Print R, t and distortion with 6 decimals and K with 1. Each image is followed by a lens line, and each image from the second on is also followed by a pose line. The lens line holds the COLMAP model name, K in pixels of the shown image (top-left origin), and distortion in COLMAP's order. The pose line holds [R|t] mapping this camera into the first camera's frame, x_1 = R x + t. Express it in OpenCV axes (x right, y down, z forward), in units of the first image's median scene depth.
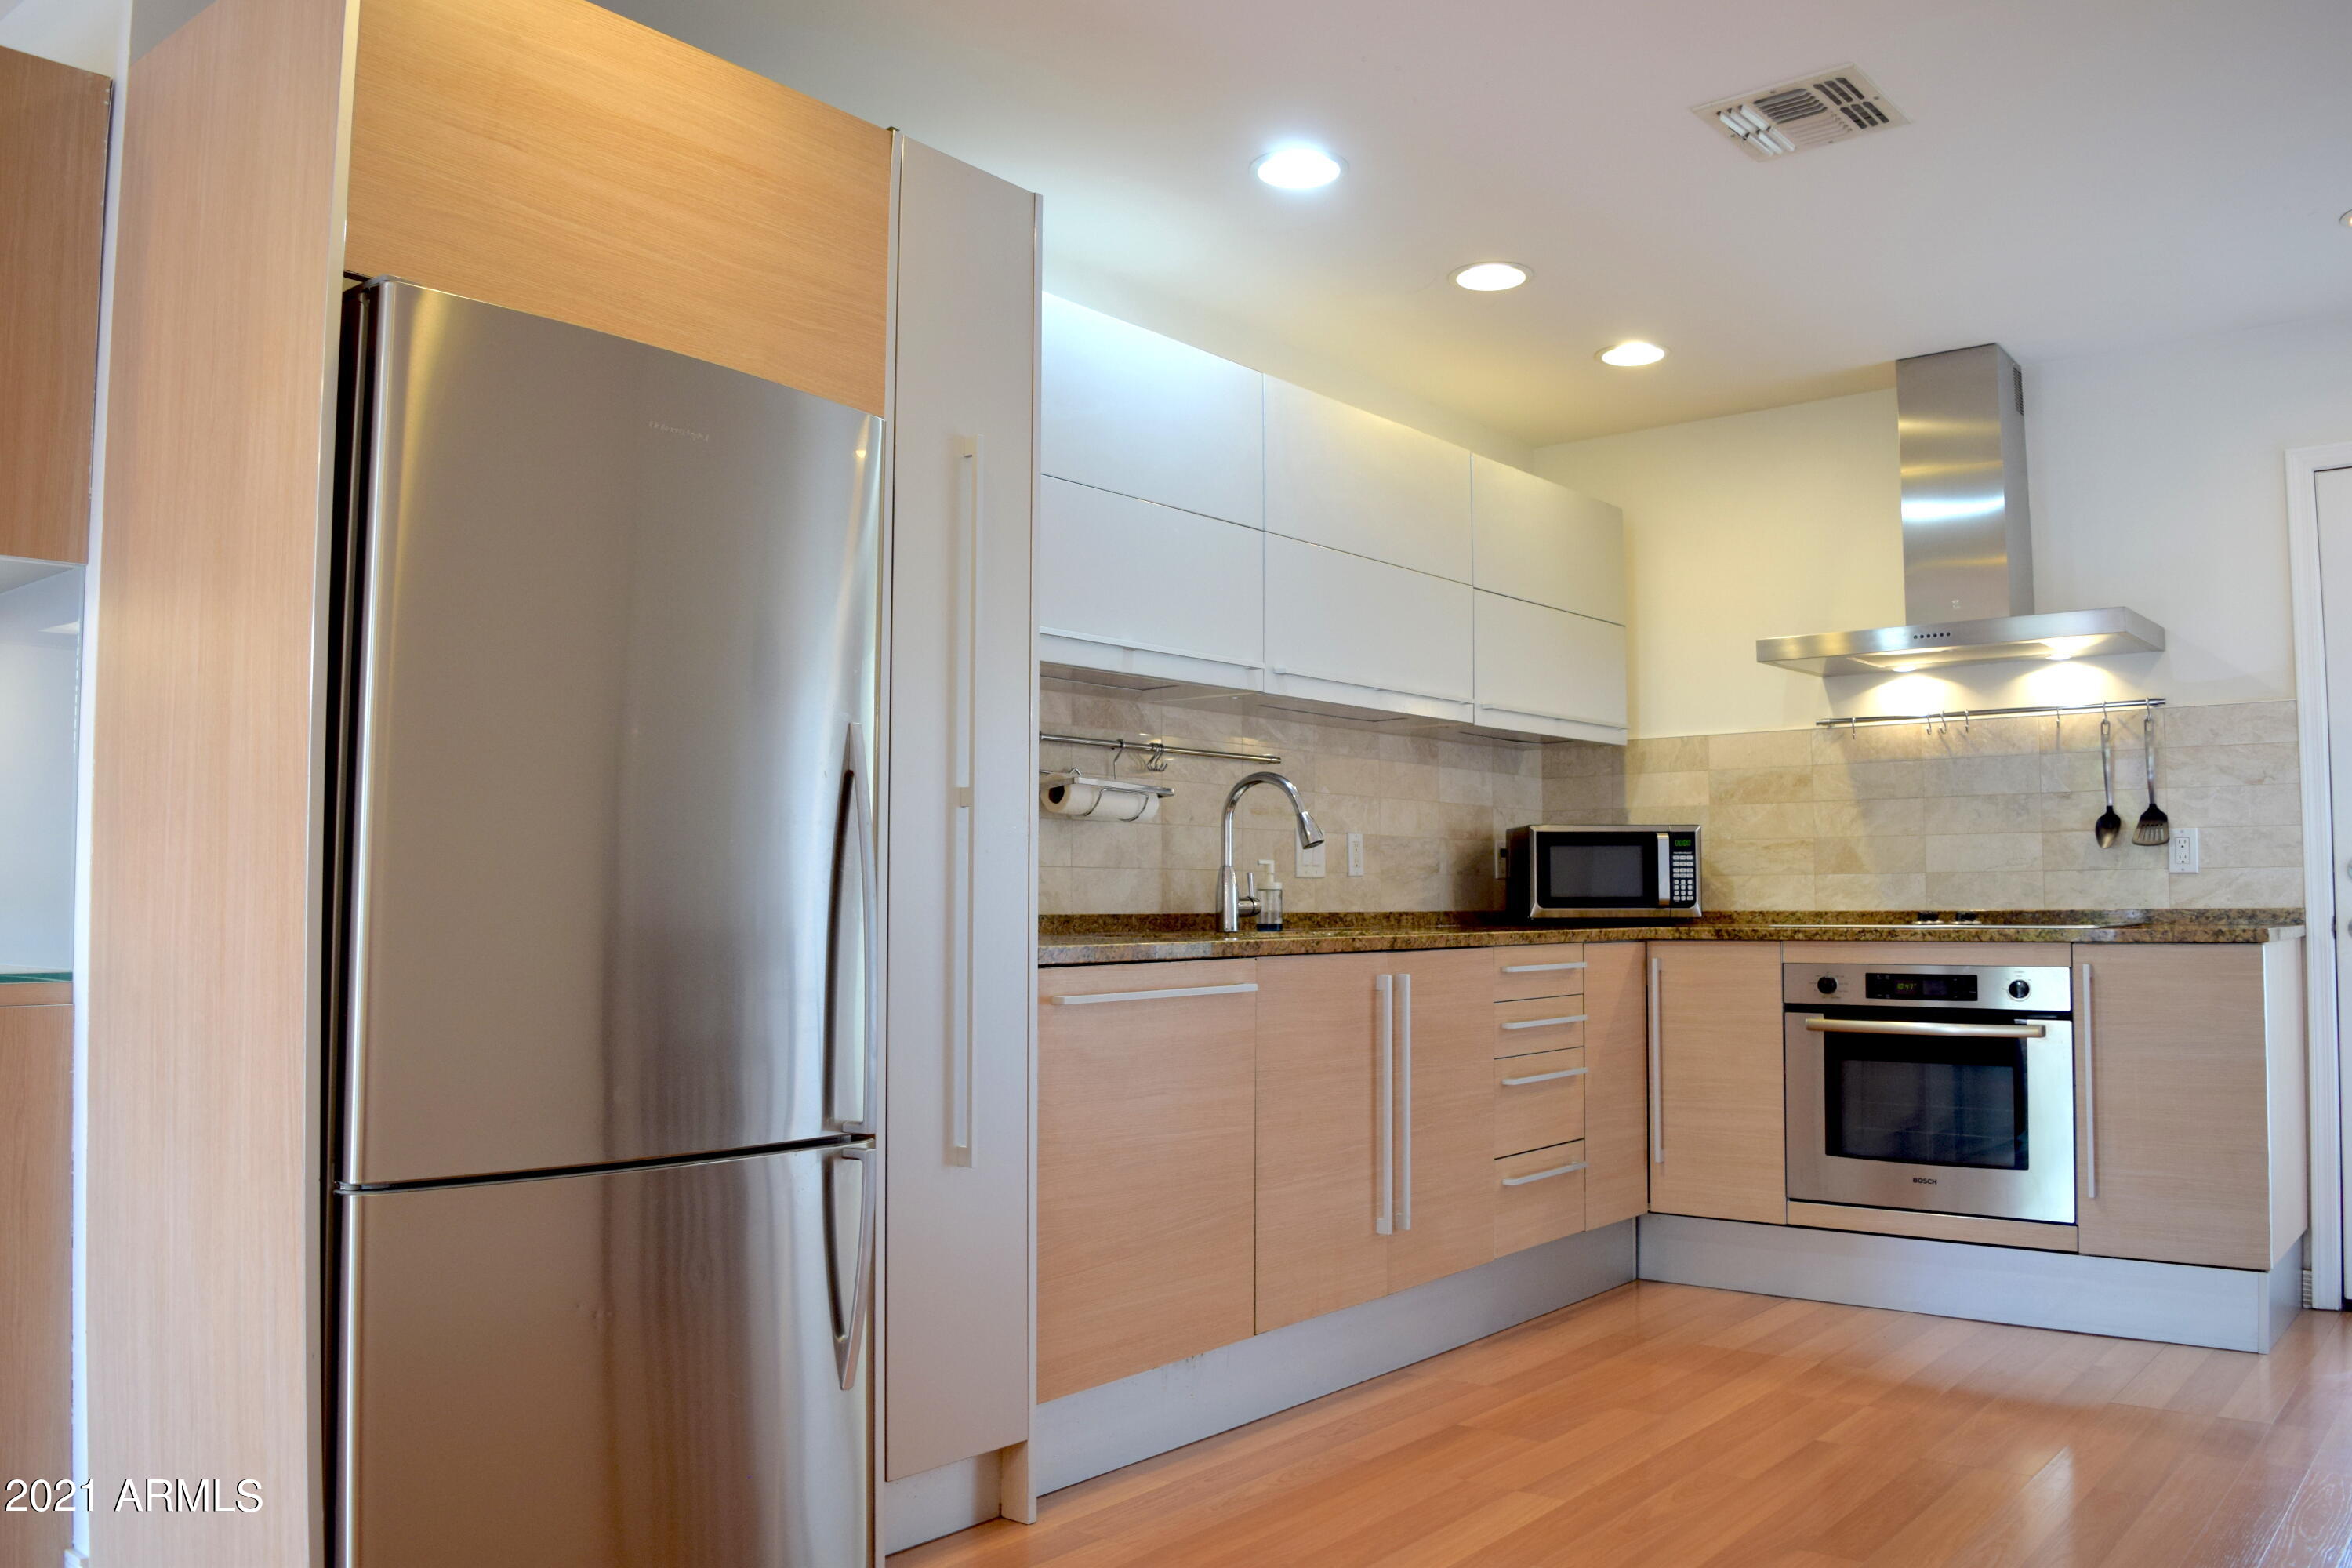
lens RADIAL K [[1854.0, 0, 1176.0], [0, 1854.0, 784.0], [0, 0, 1]] dist [-0.098647, 0.026752]
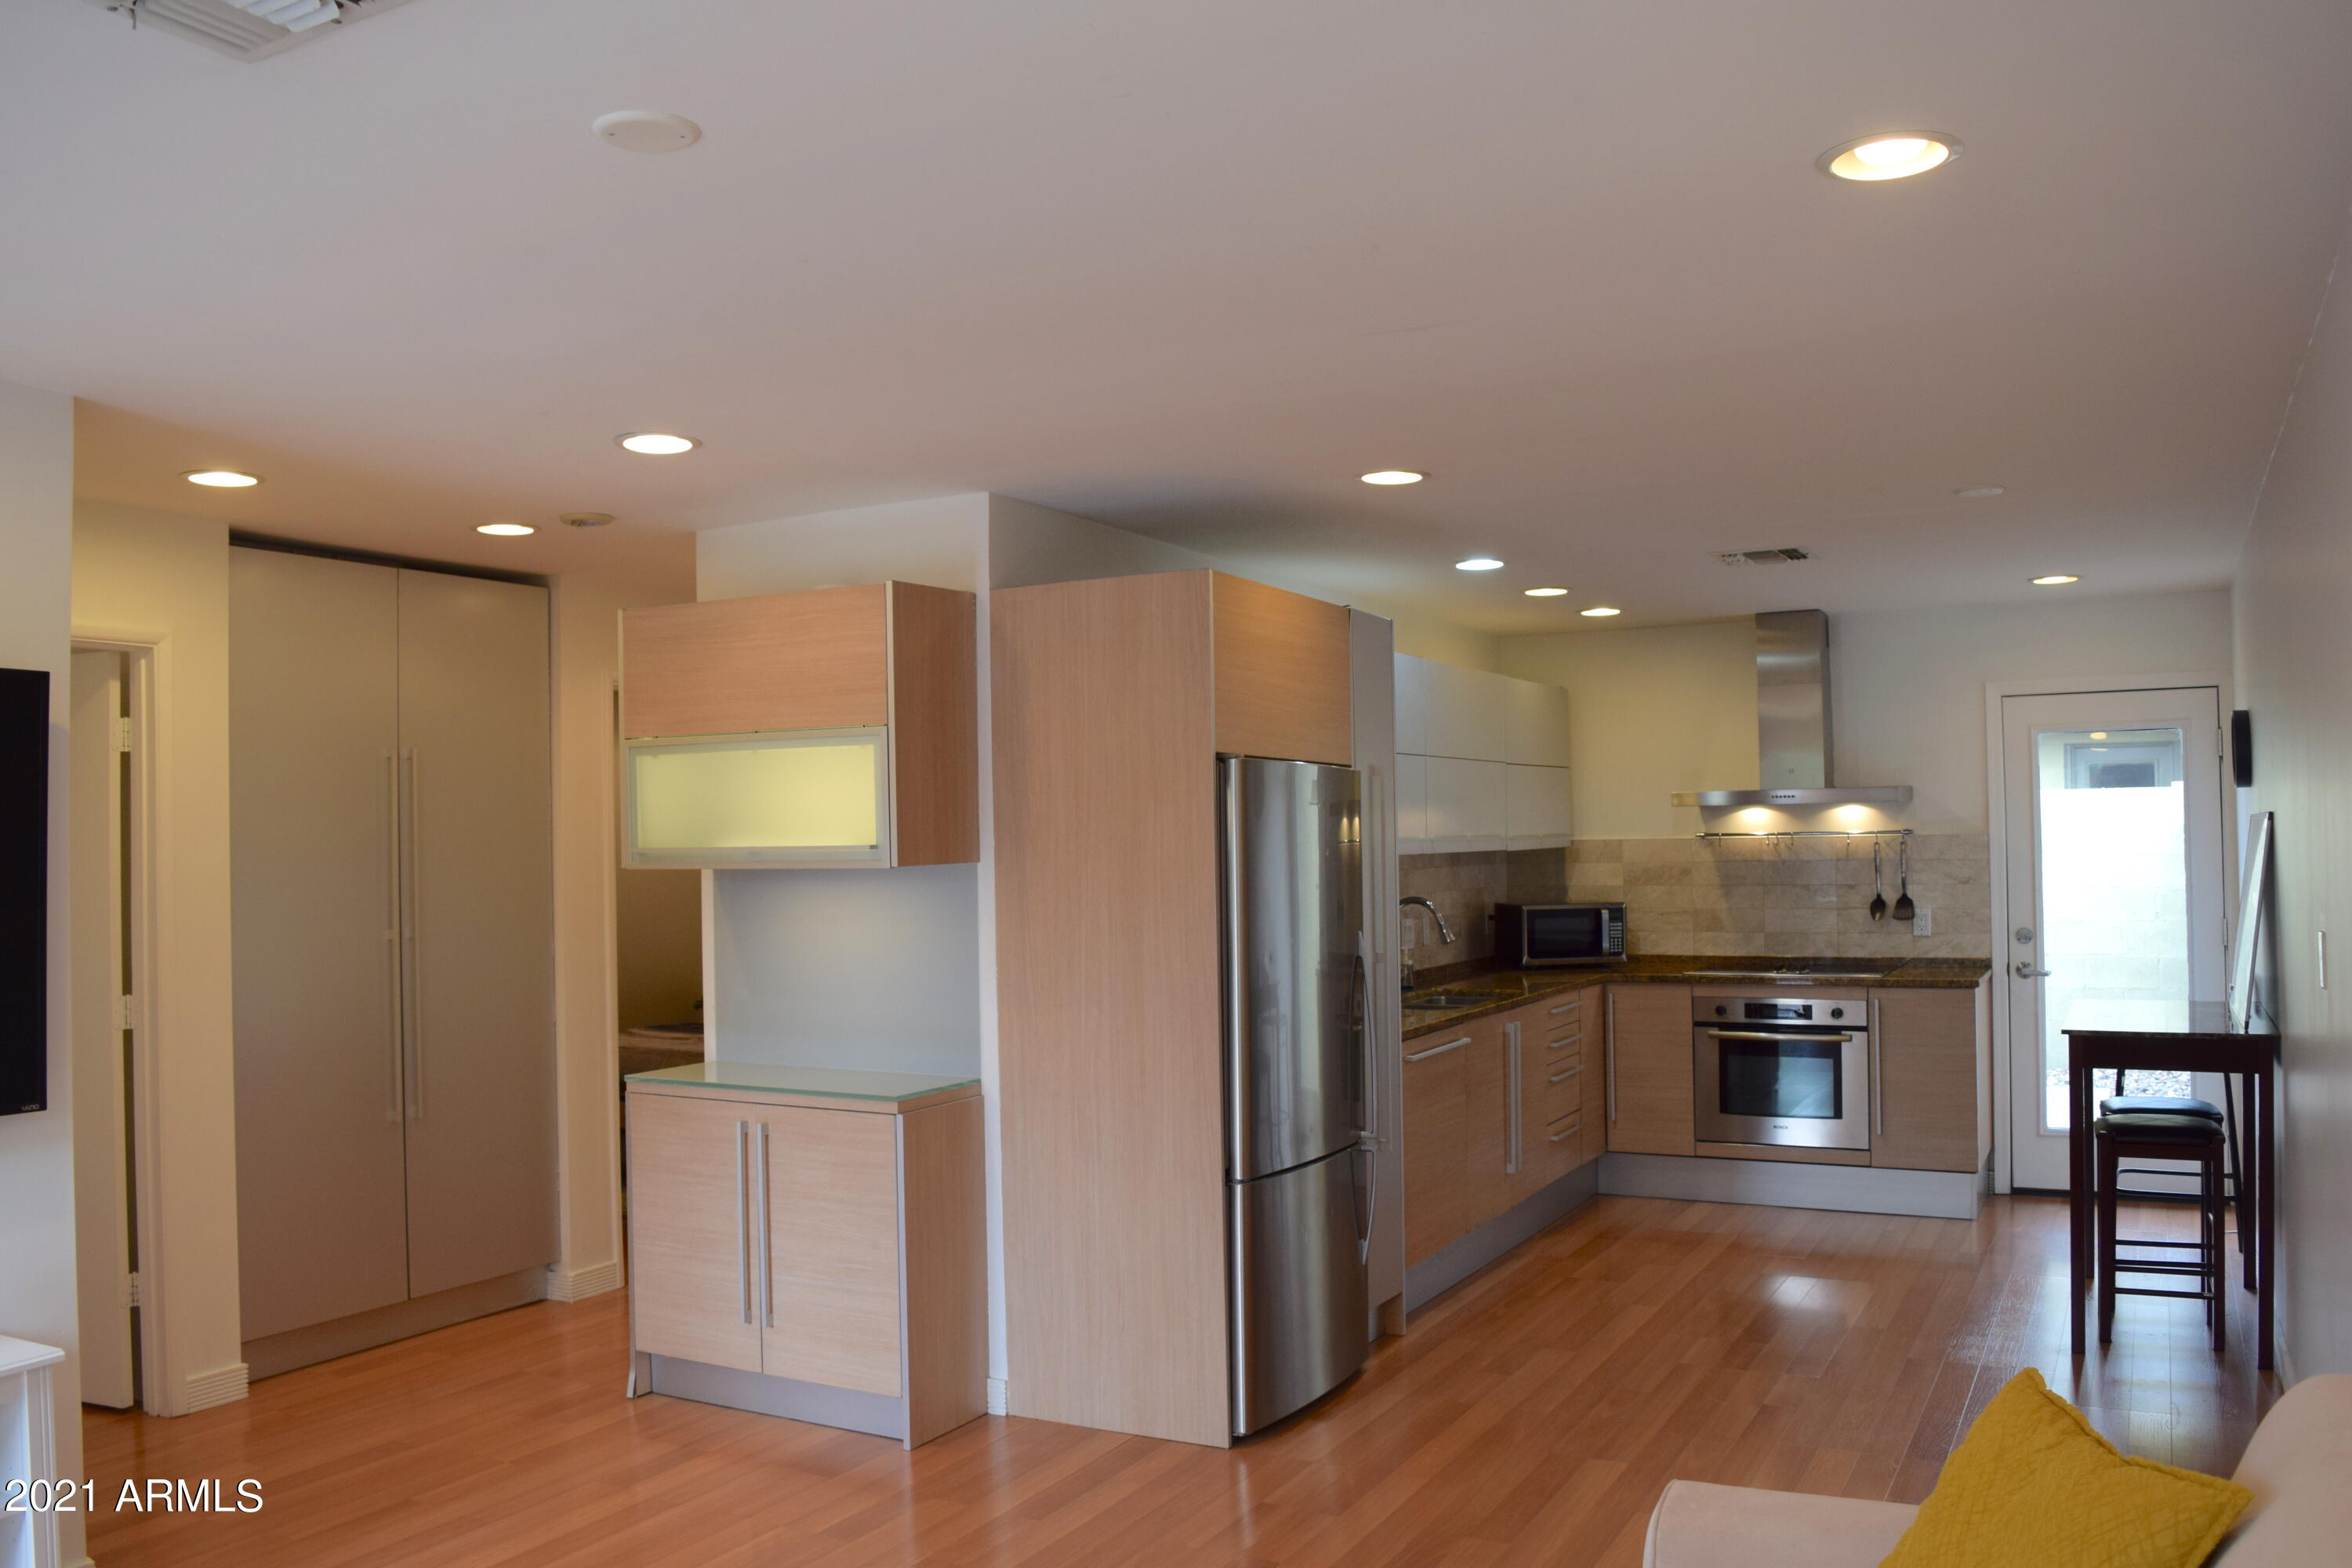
lens RADIAL K [[1854.0, 0, 1176.0], [0, 1854.0, 784.0], [0, 0, 1]] dist [-0.098647, 0.026752]
pose [[0.983993, -0.008978, 0.177980, -0.399094], [0.002857, 0.999396, 0.034620, -0.145260], [-0.178183, -0.033558, 0.983425, -0.504690]]
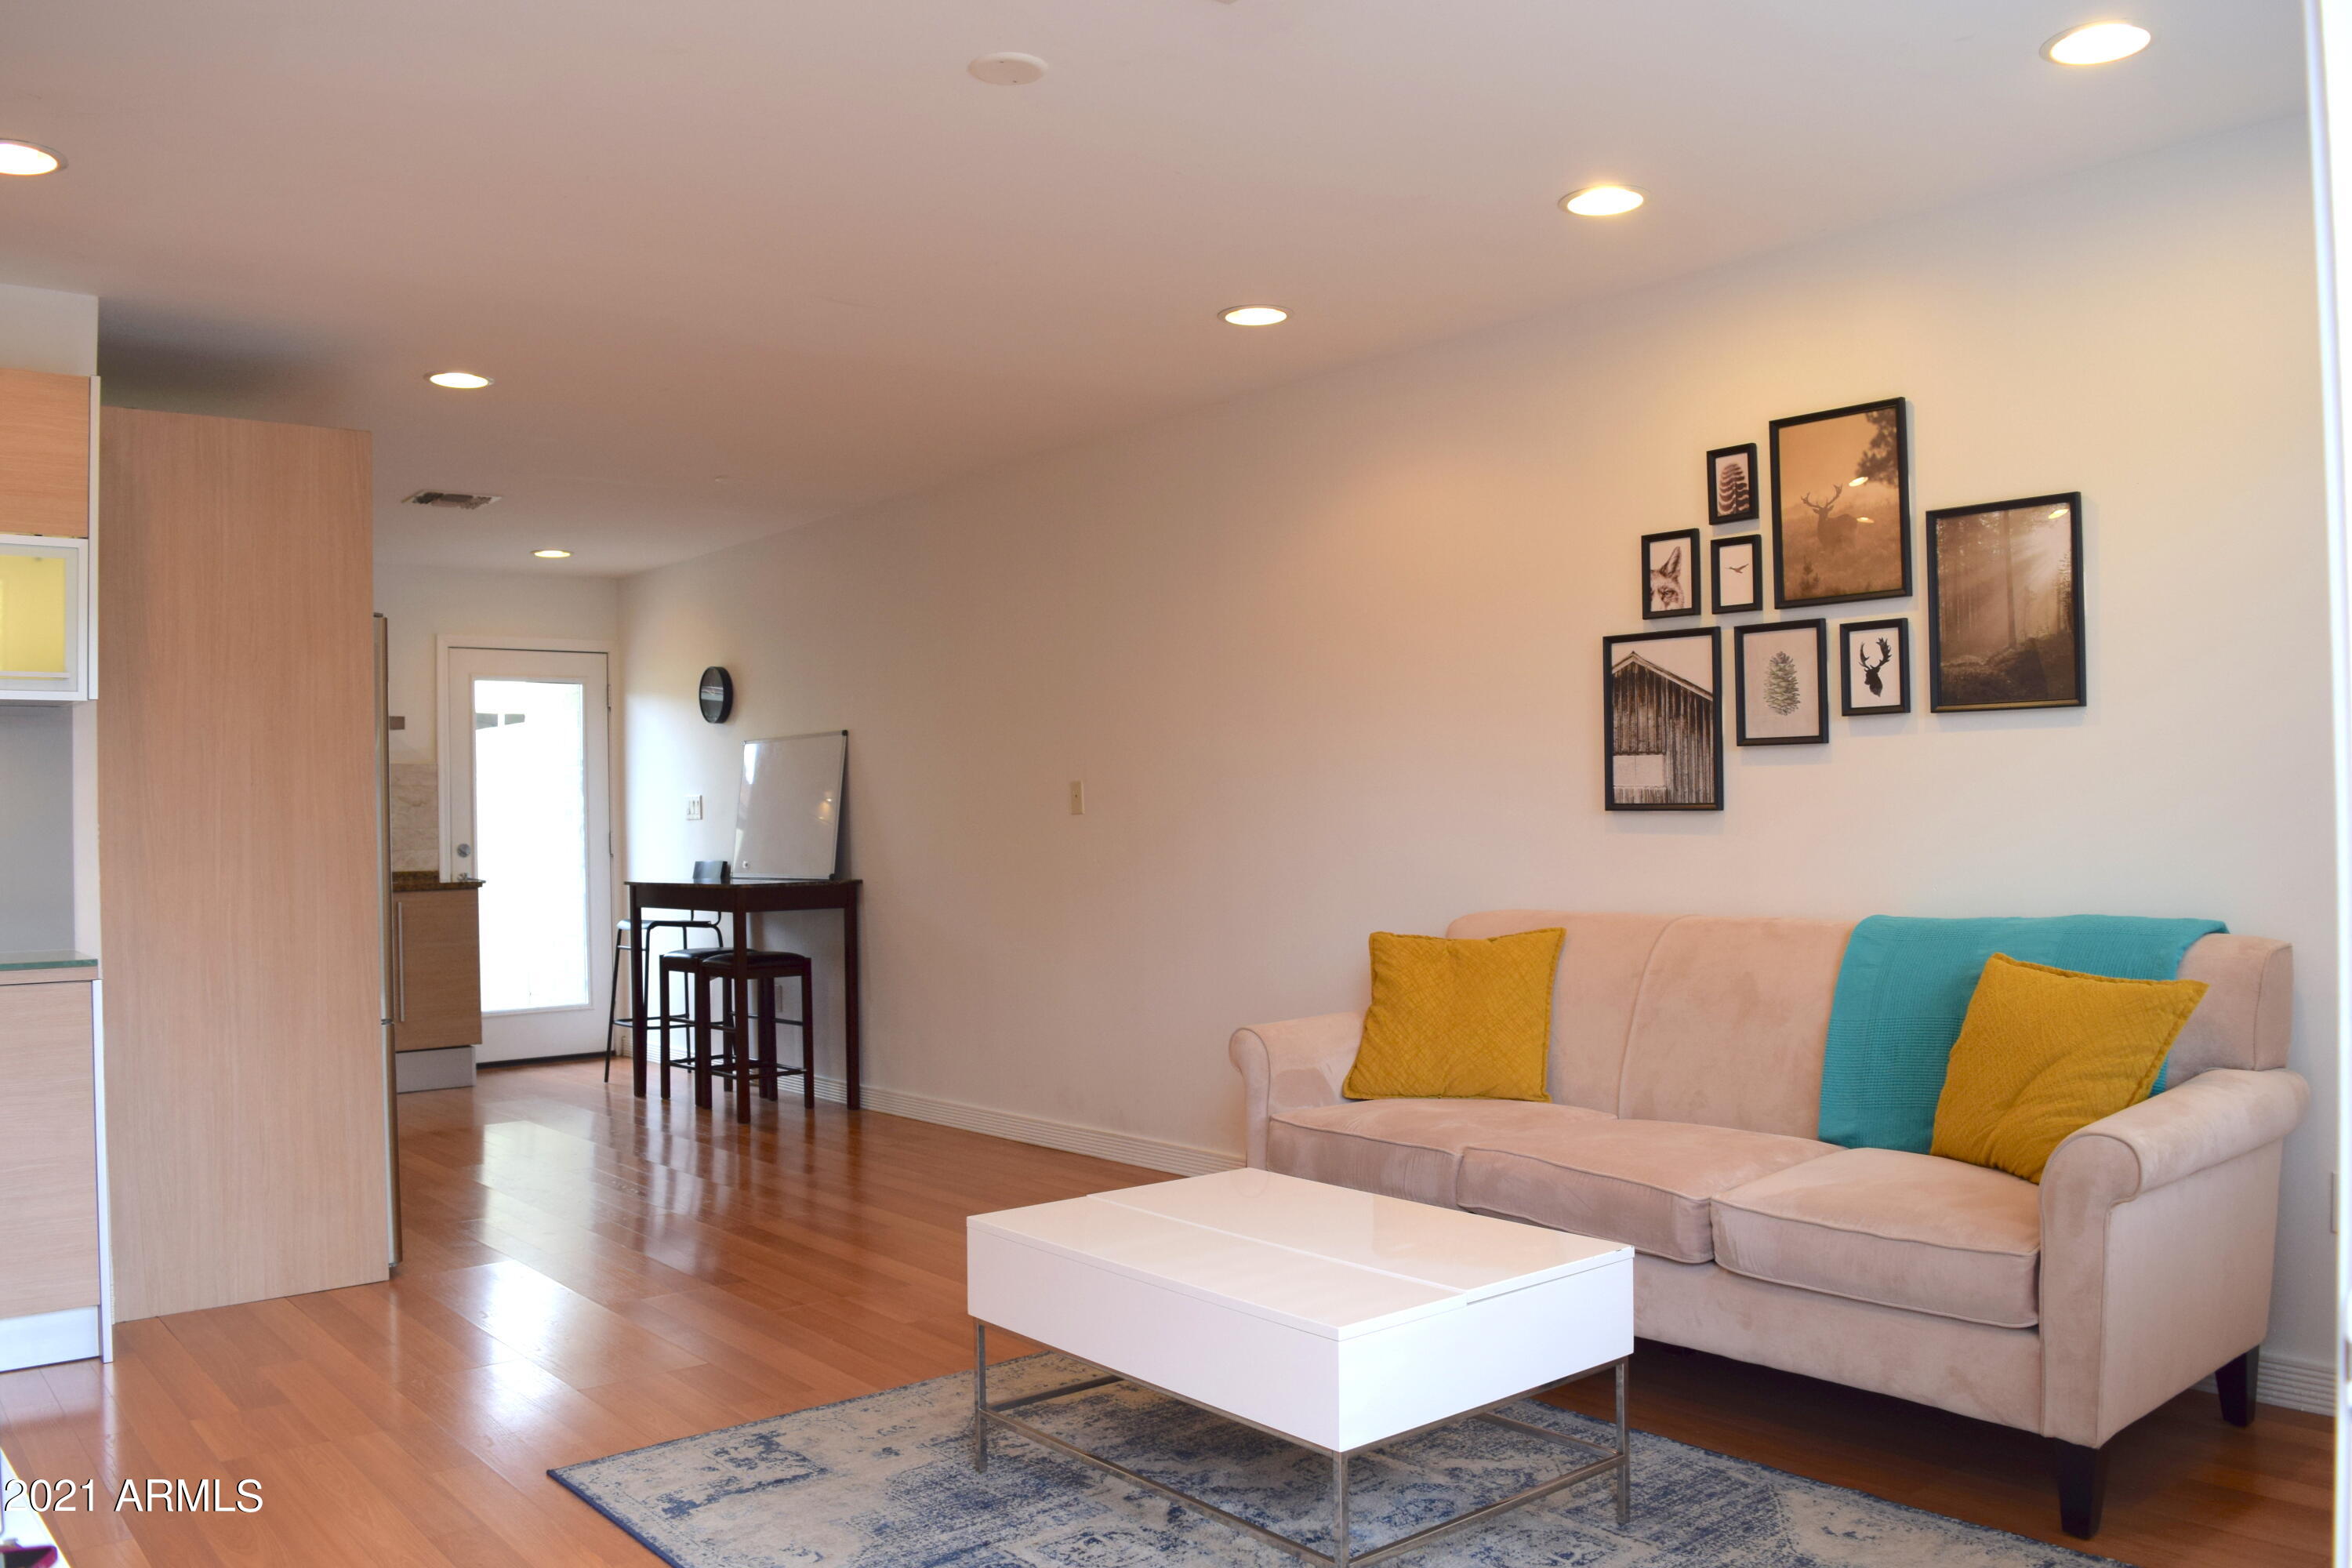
lens RADIAL K [[1854.0, 0, 1176.0], [0, 1854.0, 784.0], [0, 0, 1]] dist [-0.098647, 0.026752]
pose [[0.206872, 0.013095, 0.978280, -1.081241], [-0.041654, 0.999122, -0.004565, -0.046784], [-0.977481, -0.039805, 0.207236, -0.189808]]
